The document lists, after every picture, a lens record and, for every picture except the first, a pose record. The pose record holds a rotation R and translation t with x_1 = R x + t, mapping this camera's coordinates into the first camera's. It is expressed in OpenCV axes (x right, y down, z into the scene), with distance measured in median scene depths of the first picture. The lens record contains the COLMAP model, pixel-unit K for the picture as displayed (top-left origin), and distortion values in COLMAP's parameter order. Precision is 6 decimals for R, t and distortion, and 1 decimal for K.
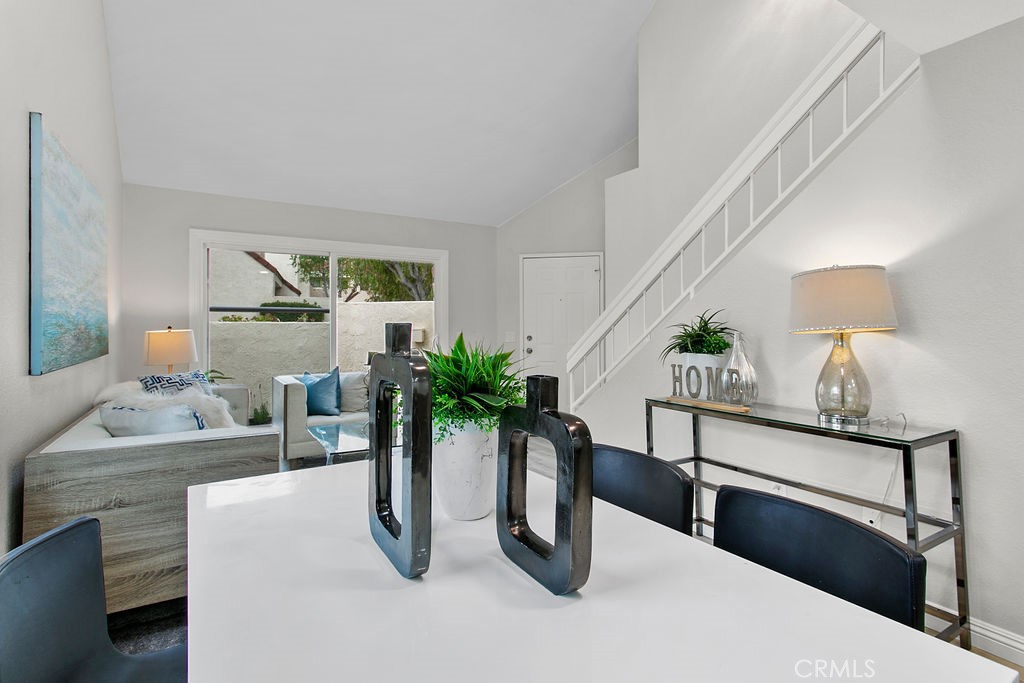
lens RADIAL K [[494.6, 0, 508.8], [0, 494.6, 324.5], [0, 0, 1]] dist [0.003225, 0.000703]
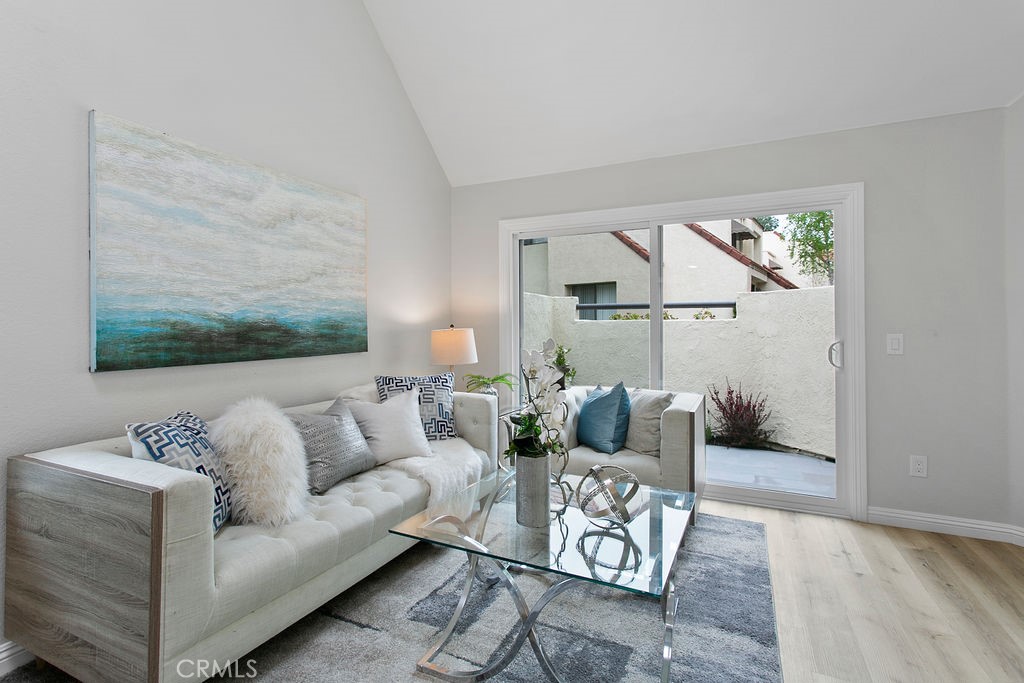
lens RADIAL K [[494.6, 0, 508.8], [0, 494.6, 324.5], [0, 0, 1]] dist [0.003225, 0.000703]
pose [[0.552992, -0.004214, -0.833176, 0.111392], [0.004978, 0.999986, -0.001754, 0.003984], [0.833171, -0.003178, 0.553006, 0.380191]]
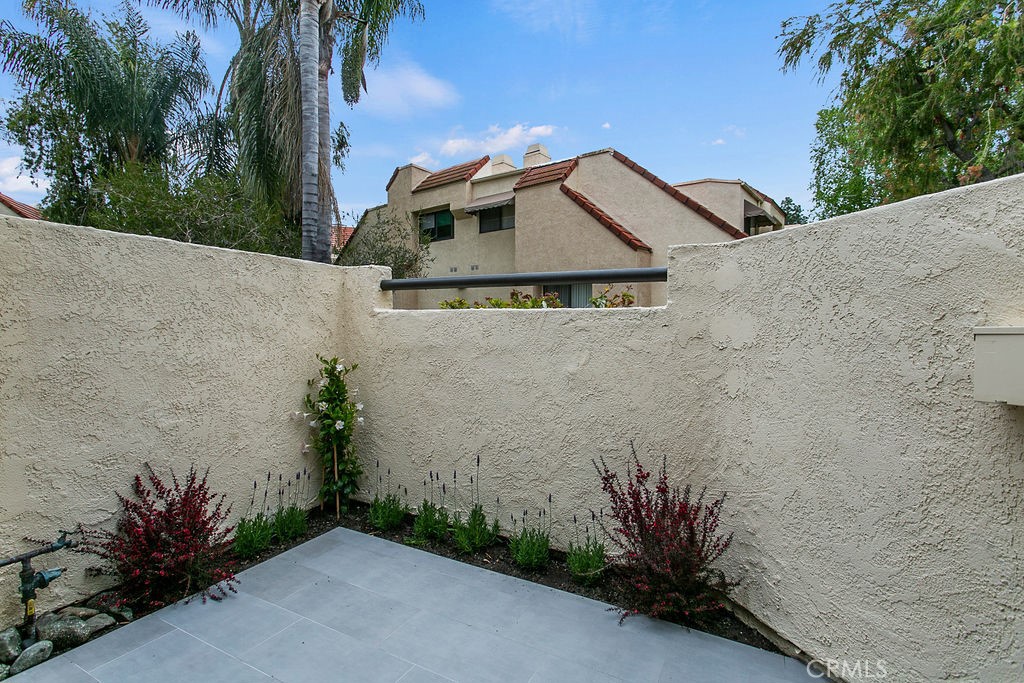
lens RADIAL K [[488.5, 0, 496.3], [0, 488.5, 340.0], [0, 0, 1]] dist [0.003357, 0.000524]
pose [[0.498357, 0.026997, -0.866552, -0.160680], [-0.006676, 0.999605, 0.027303, 0.012250], [0.866946, -0.007822, 0.498340, 0.958074]]
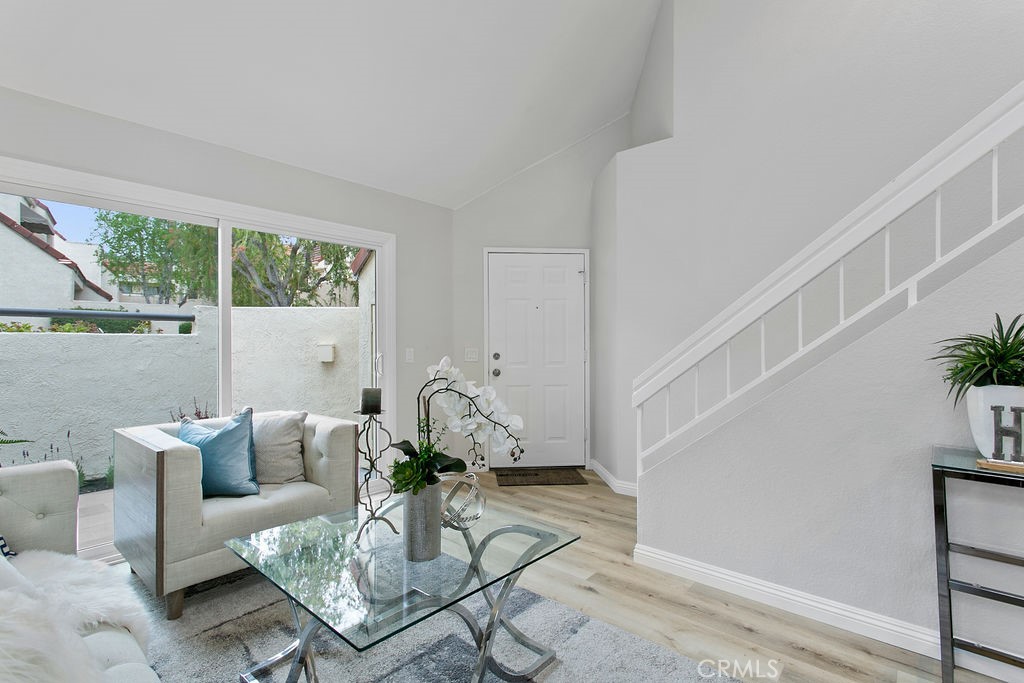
lens RADIAL K [[485.6, 0, 505.7], [0, 485.6, 343.4], [0, 0, 1]] dist [0.001883, 0.000756]
pose [[0.956213, 0.000975, 0.292671, -0.175218], [-0.003479, 0.999962, 0.008036, 0.001654], [-0.292652, -0.008703, 0.956179, 0.281296]]
